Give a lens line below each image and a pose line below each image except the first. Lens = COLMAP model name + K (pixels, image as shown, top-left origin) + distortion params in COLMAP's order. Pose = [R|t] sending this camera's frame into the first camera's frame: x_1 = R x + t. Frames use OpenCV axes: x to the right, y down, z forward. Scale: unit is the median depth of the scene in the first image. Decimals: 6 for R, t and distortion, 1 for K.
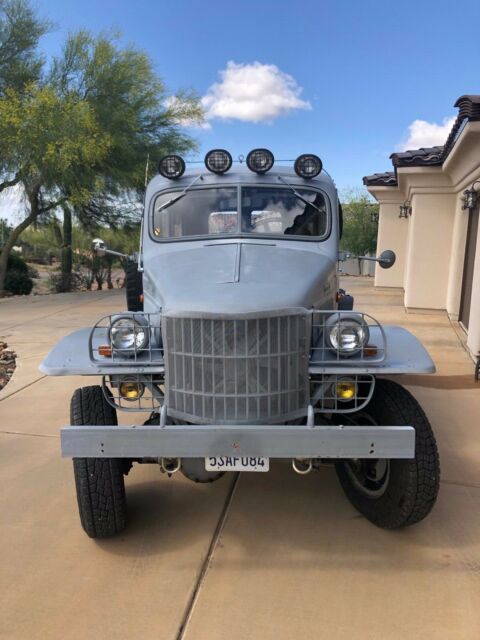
lens RADIAL K [[525.0, 0, 240.8], [0, 525.0, 312.6], [0, 0, 1]] dist [0.009048, -0.001483]
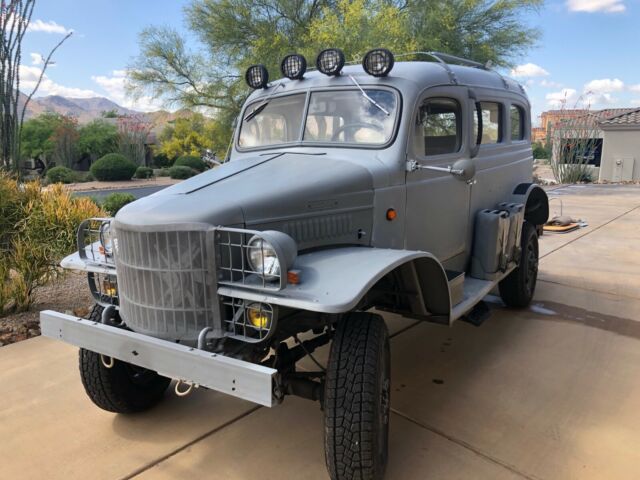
lens RADIAL K [[525.0, 0, 320.0], [0, 525.0, 240.0], [0, 0, 1]] dist [0.009048, -0.001483]
pose [[0.854340, 0.076387, -0.514070, 0.749570], [-0.053786, 0.996824, 0.058732, -0.045101], [0.516923, -0.022527, 0.855735, 0.289153]]
